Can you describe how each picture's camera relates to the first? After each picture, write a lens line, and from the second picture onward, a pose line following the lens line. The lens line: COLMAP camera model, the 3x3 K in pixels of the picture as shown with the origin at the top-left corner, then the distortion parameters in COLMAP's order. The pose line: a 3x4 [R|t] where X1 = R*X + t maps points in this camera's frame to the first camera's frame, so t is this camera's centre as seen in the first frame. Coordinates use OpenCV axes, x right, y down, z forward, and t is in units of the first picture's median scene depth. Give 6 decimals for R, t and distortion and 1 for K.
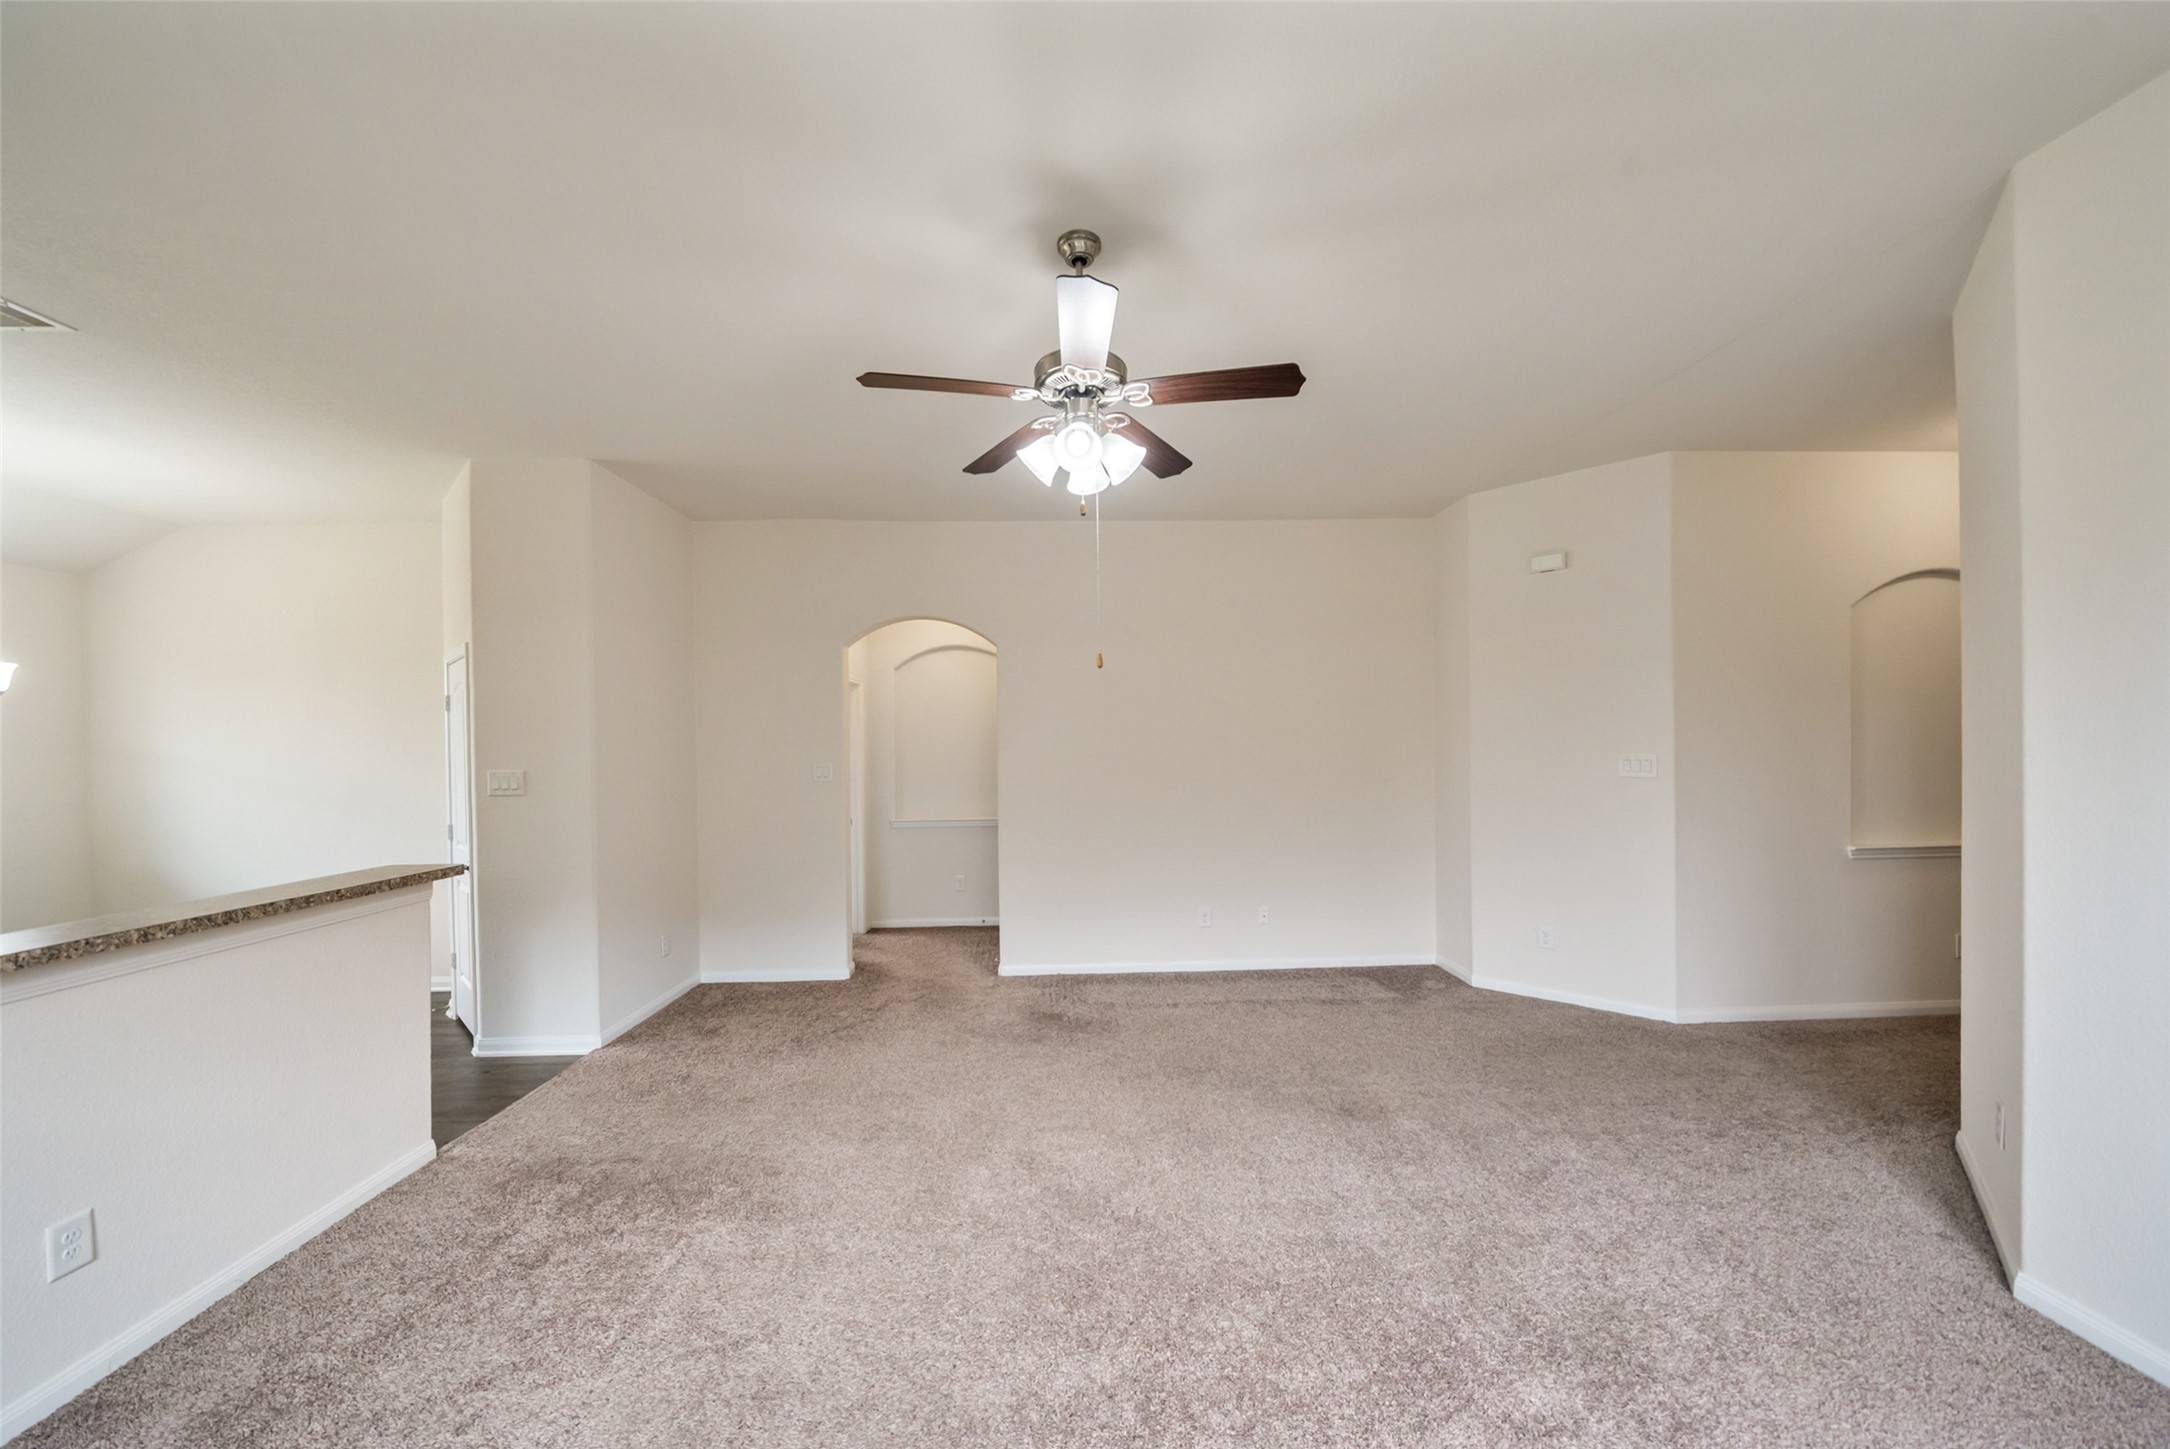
lens RADIAL K [[759.3, 0, 1083.1], [0, 759.3, 750.9], [0, 0, 1]] dist [-0.002396, -0.004597]
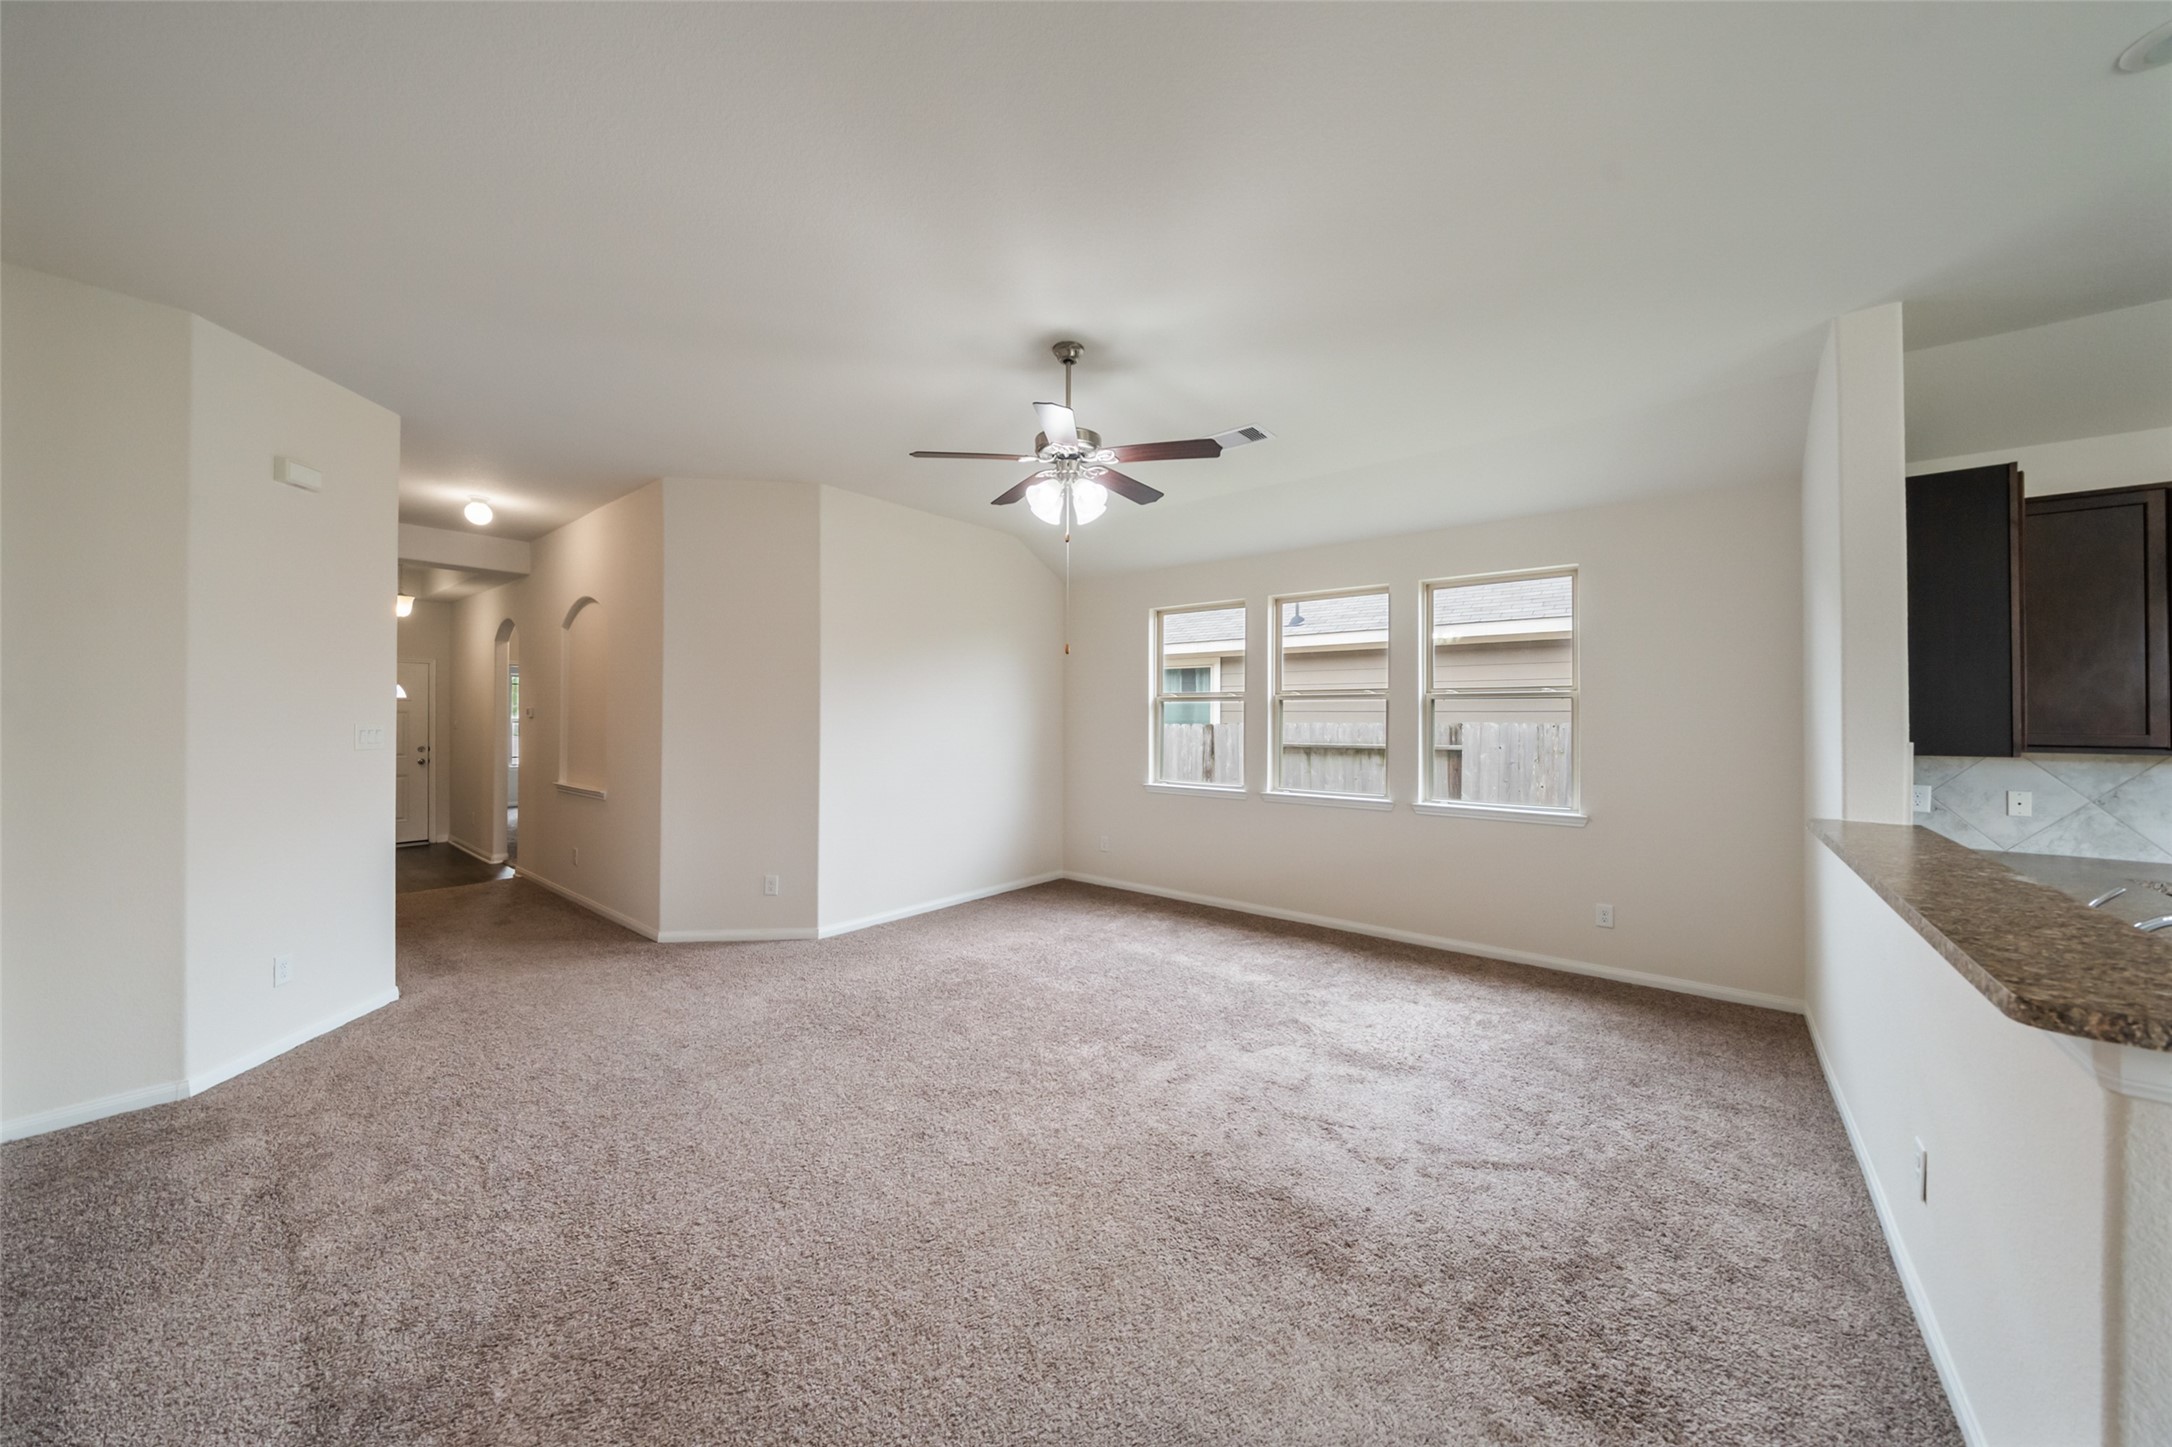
lens RADIAL K [[751.2, 0, 1082.9], [0, 751.2, 711.8], [0, 0, 1]] dist [-0.006020, 0.000114]
pose [[-0.748569, 0.016101, 0.662861, -0.501519], [0.009314, 0.999862, -0.013769, 0.009694], [-0.662991, -0.004133, -0.748616, 1.086744]]
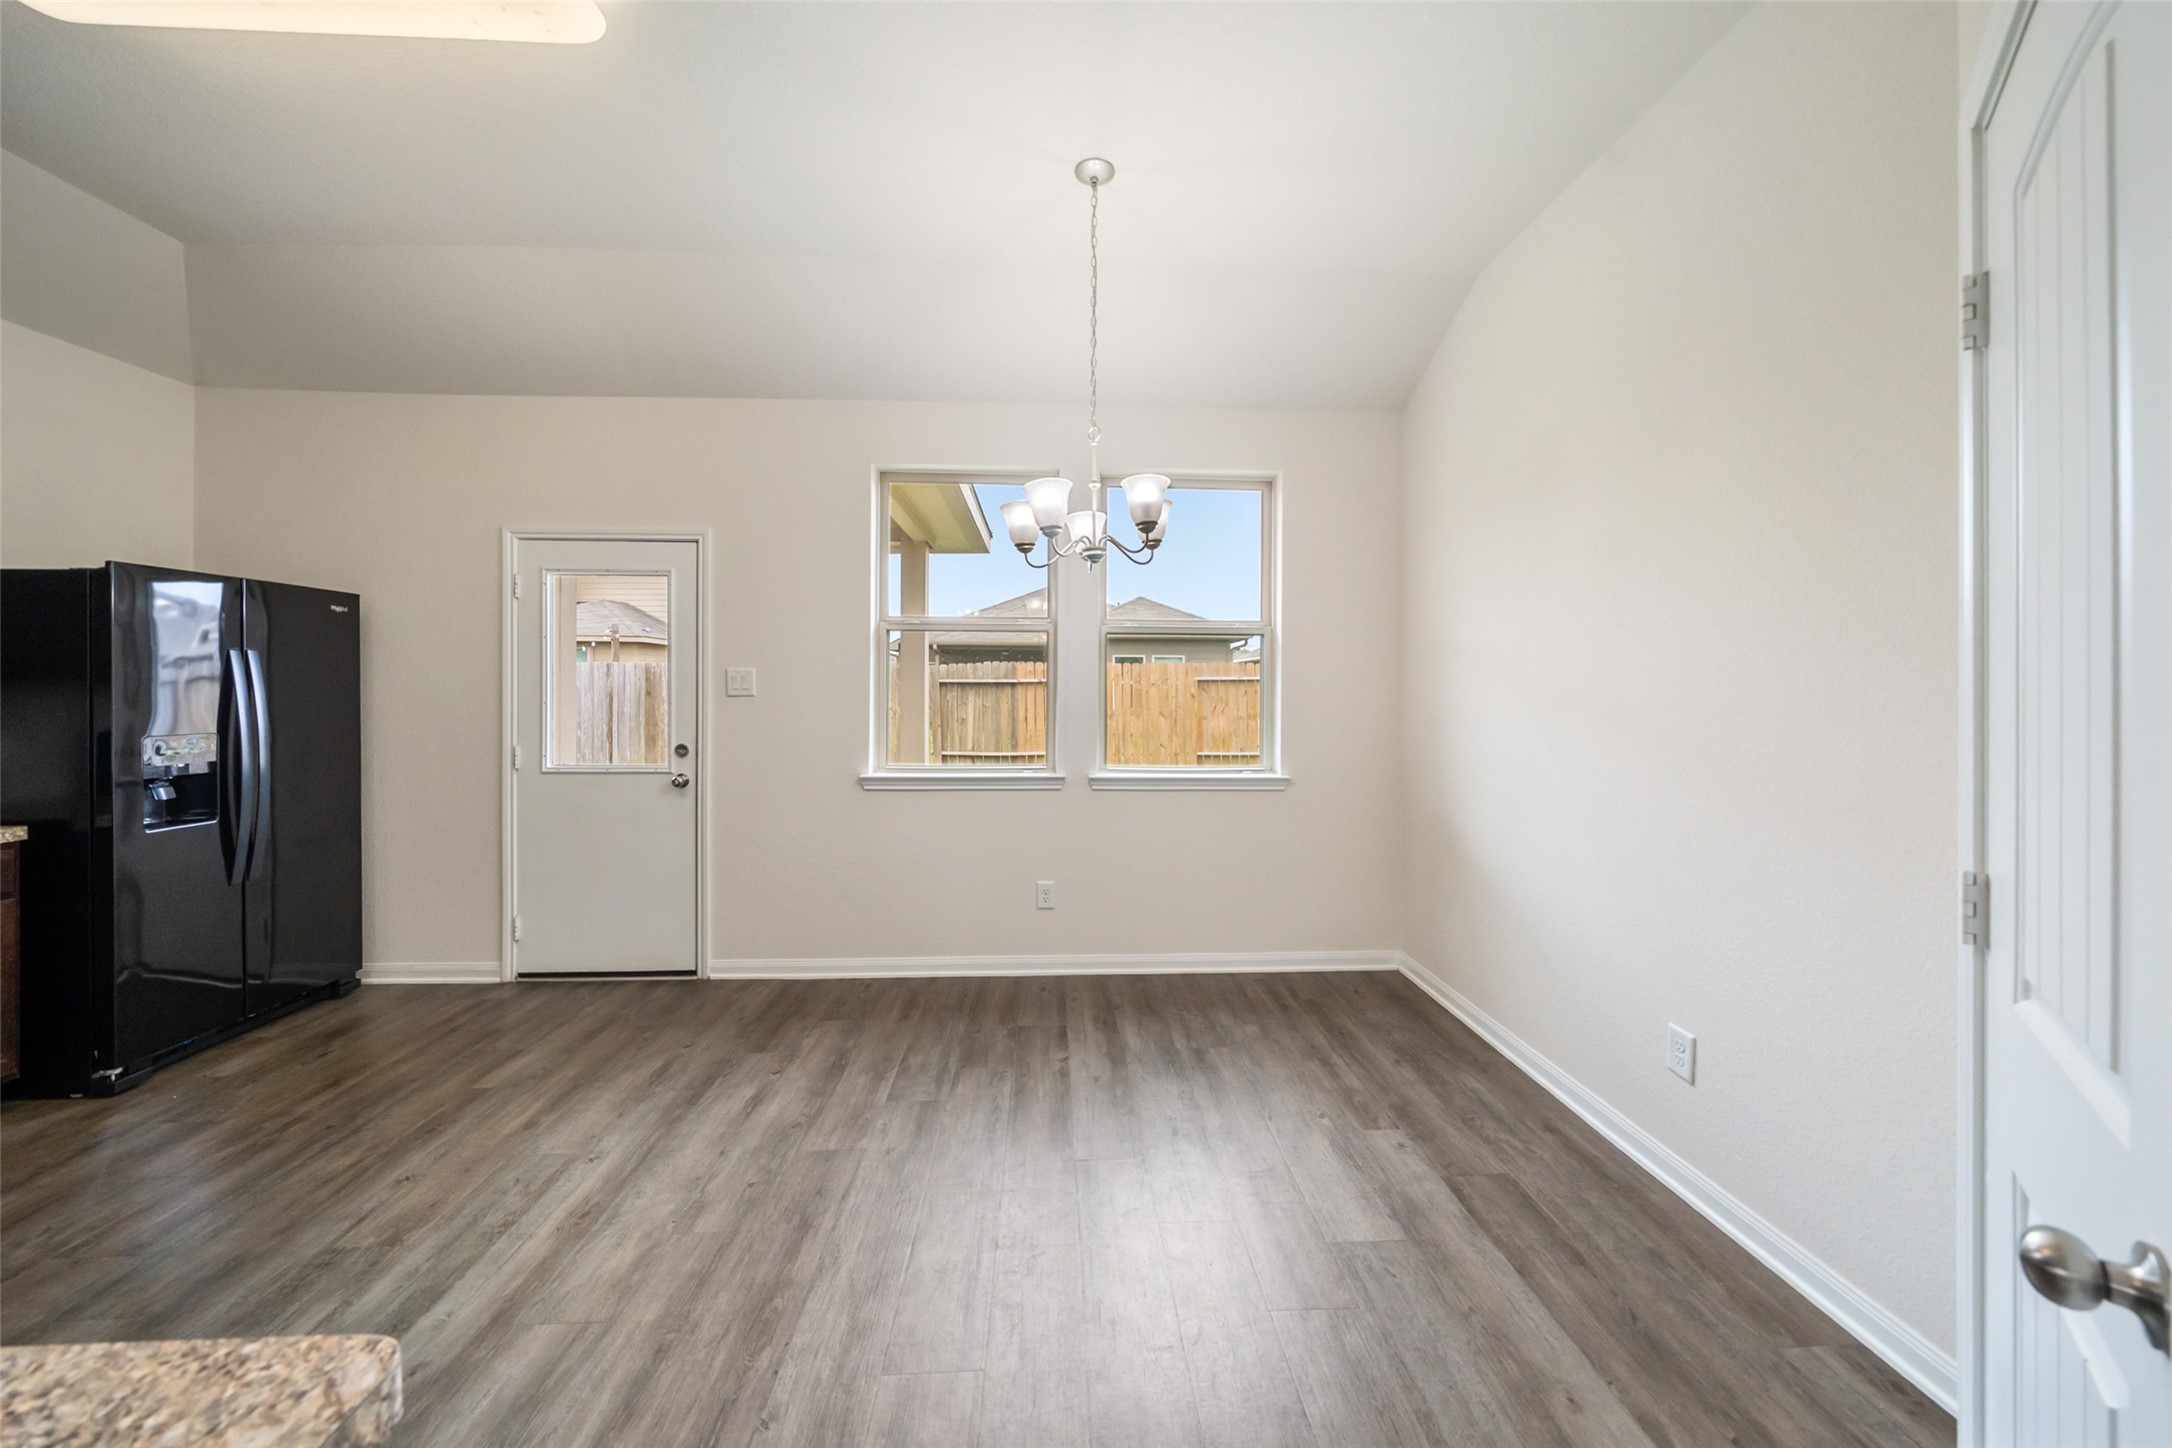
lens RADIAL K [[756.1, 0, 1087.8], [0, 756.1, 684.5], [0, 0, 1]] dist [-0.007080, 0.000032]
pose [[0.010290, 0.008970, -0.999907, -0.655574], [-0.010601, 0.999905, 0.008861, 0.042759], [0.999891, 0.010509, 0.010384, 0.777561]]
